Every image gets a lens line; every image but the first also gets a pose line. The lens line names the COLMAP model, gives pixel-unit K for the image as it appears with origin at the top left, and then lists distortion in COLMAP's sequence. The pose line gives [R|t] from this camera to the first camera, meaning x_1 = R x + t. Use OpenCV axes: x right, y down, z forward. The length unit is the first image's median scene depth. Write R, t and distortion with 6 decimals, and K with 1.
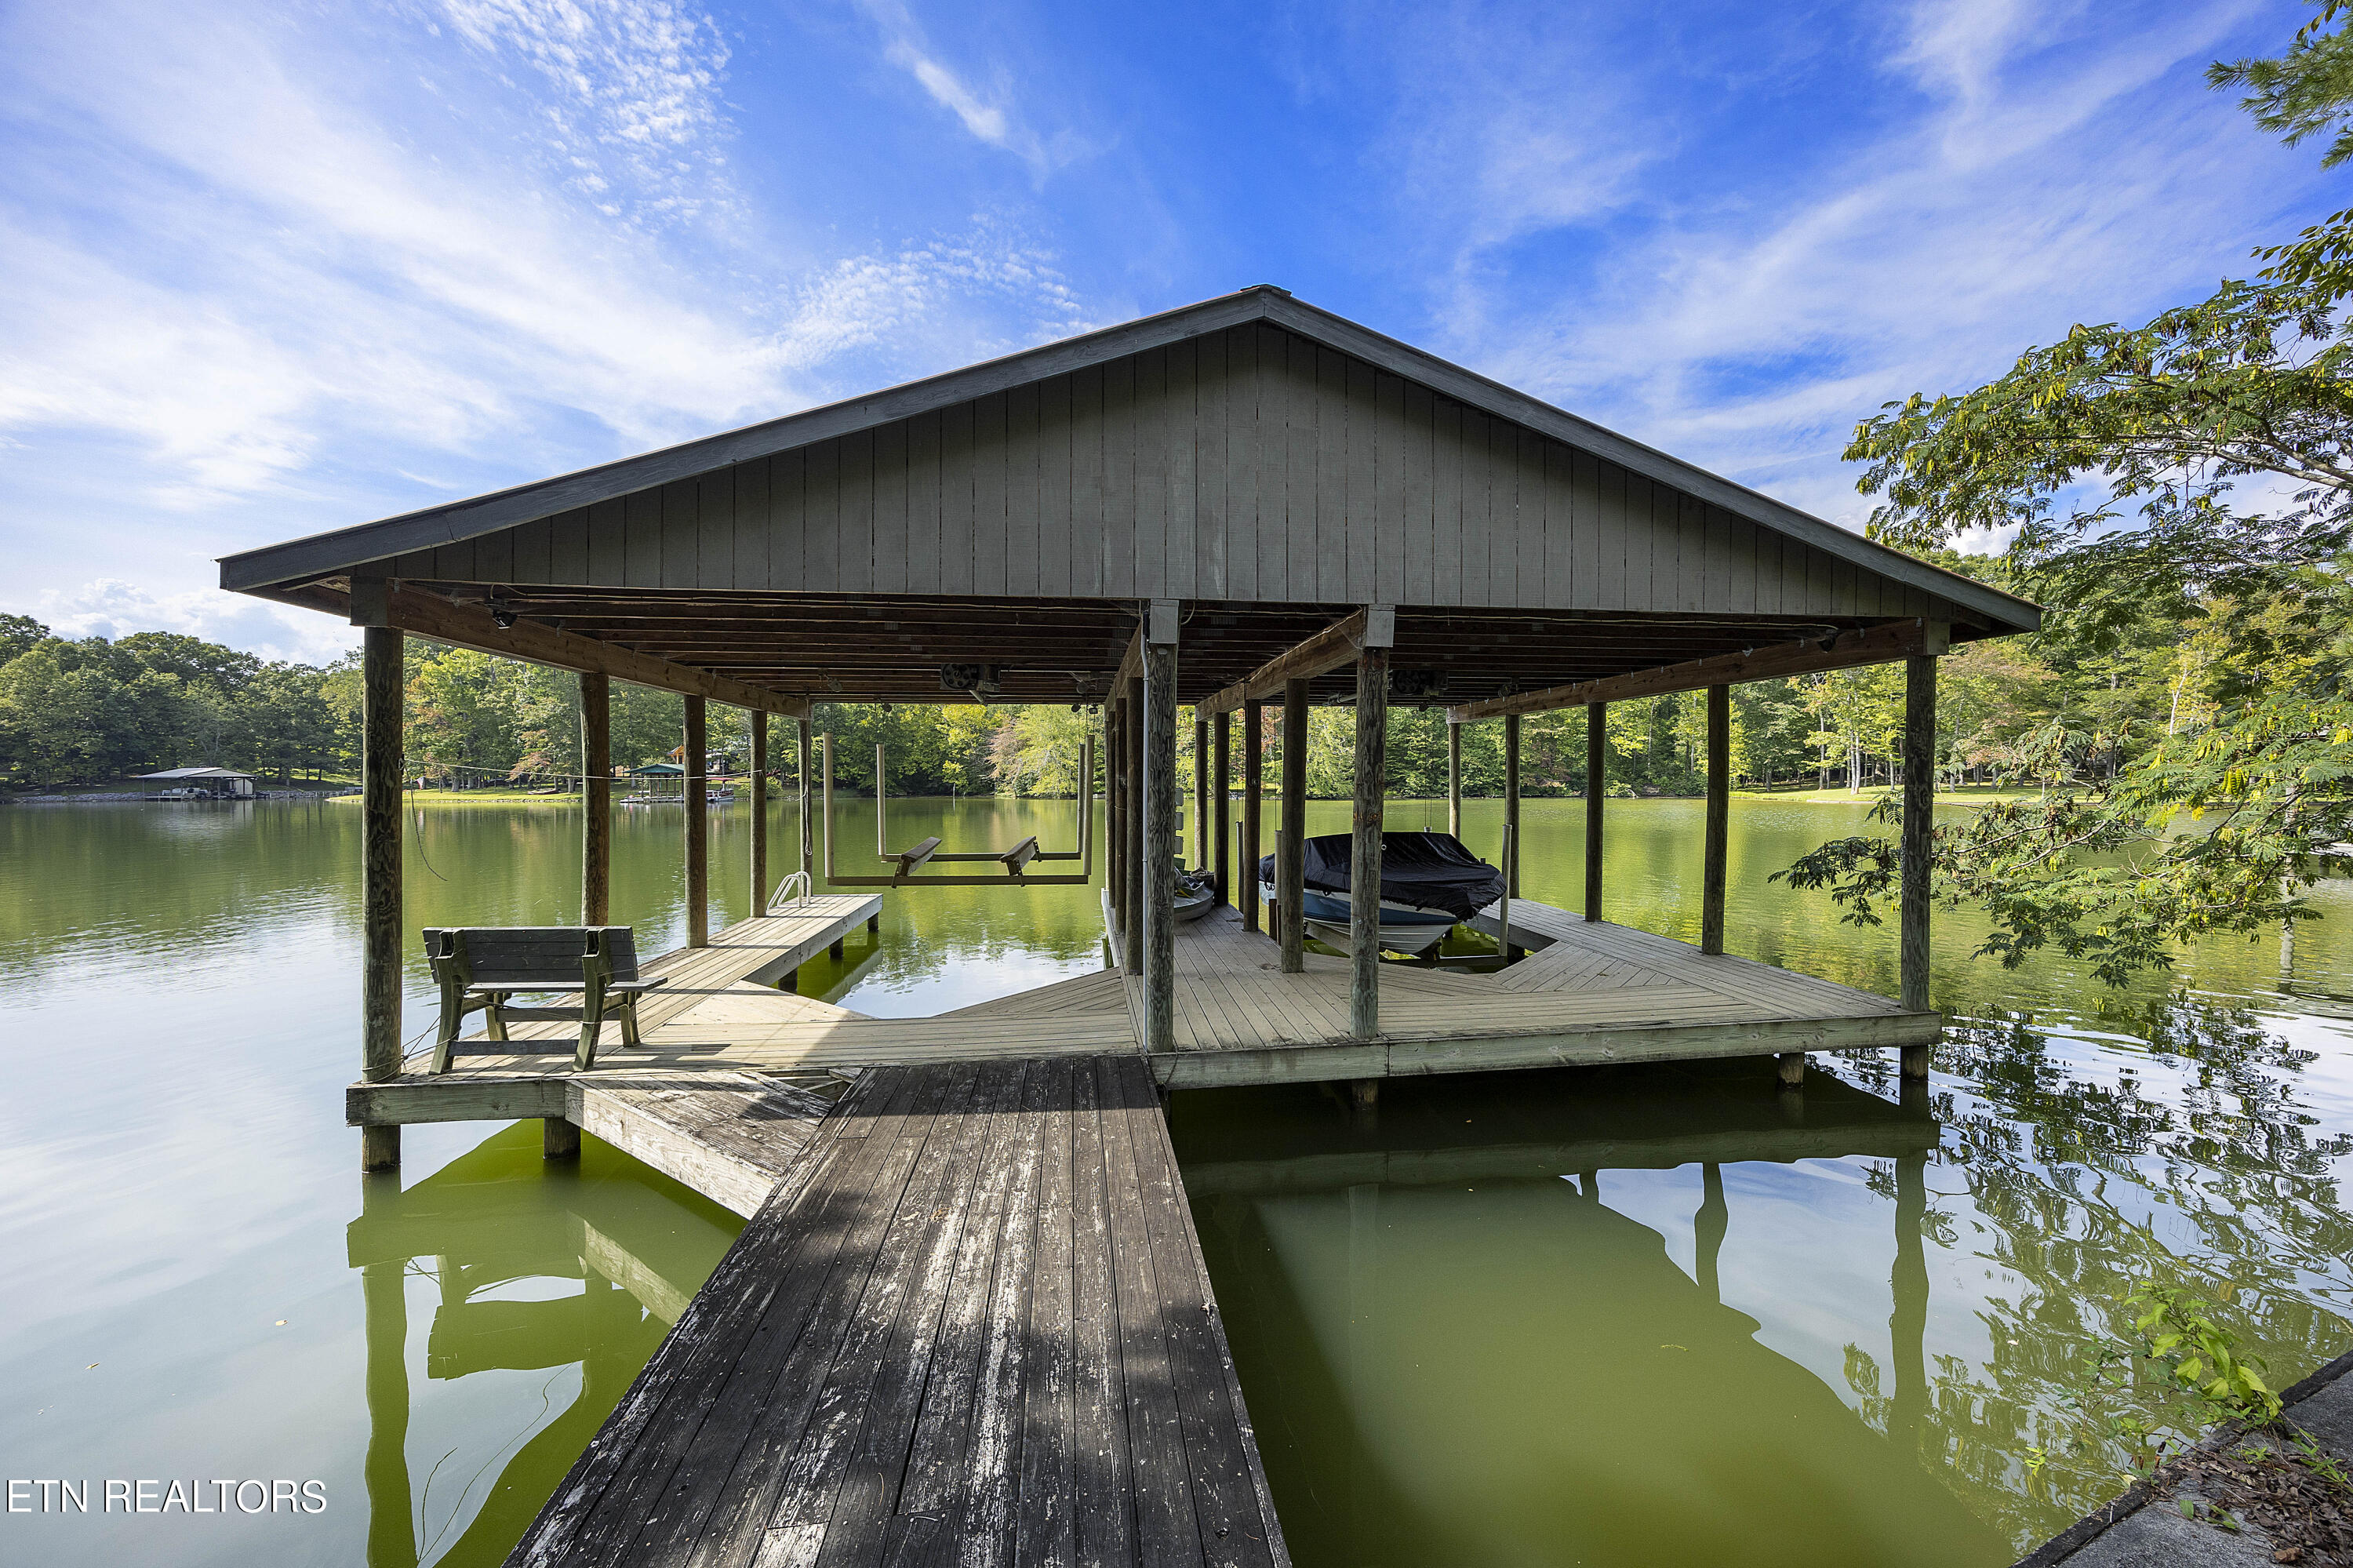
lens RADIAL K [[920.2, 0, 1143.4], [0, 920.2, 791.2], [0, 0, 1]] dist [0.000750, -0.000189]
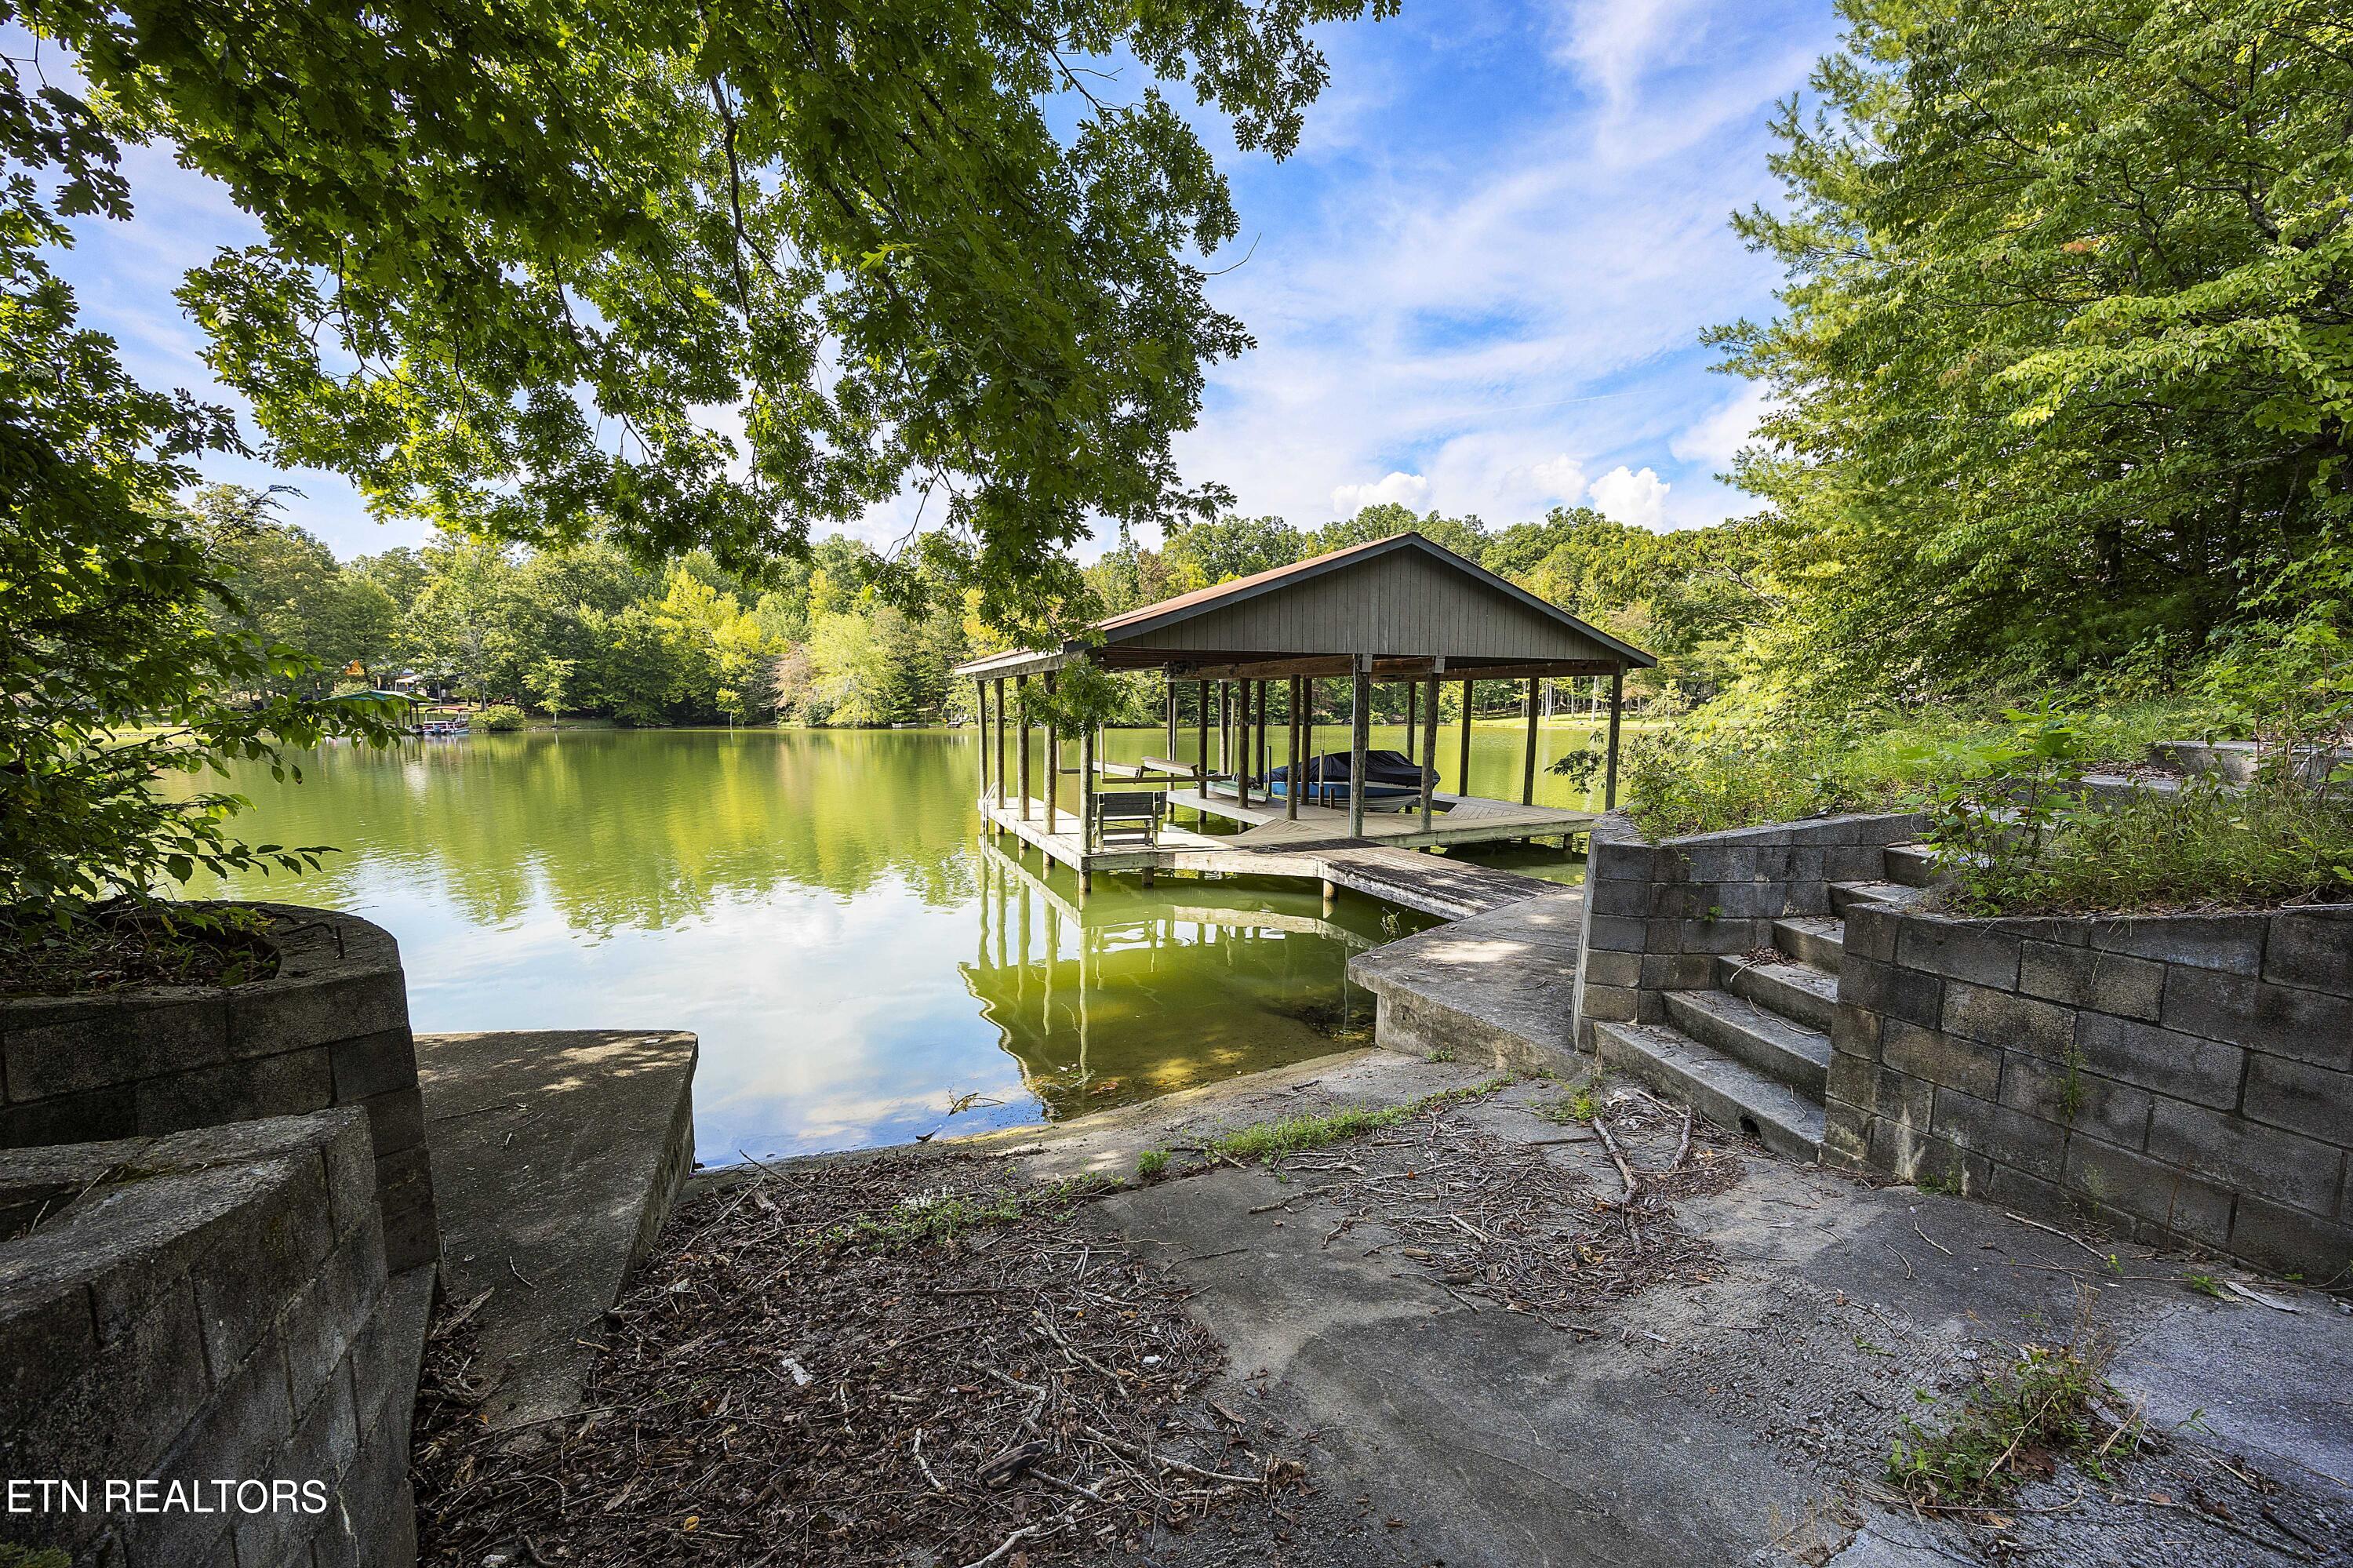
lens RADIAL K [[982.1, 0, 1174.7], [0, 982.1, 737.5], [0, 0, 1]] dist [0.008949, -0.000255]
pose [[0.952116, -0.009236, 0.305597, -0.089653], [0.002965, 0.999775, 0.020981, -0.002962], [-0.305722, -0.019070, 0.951930, -0.095103]]
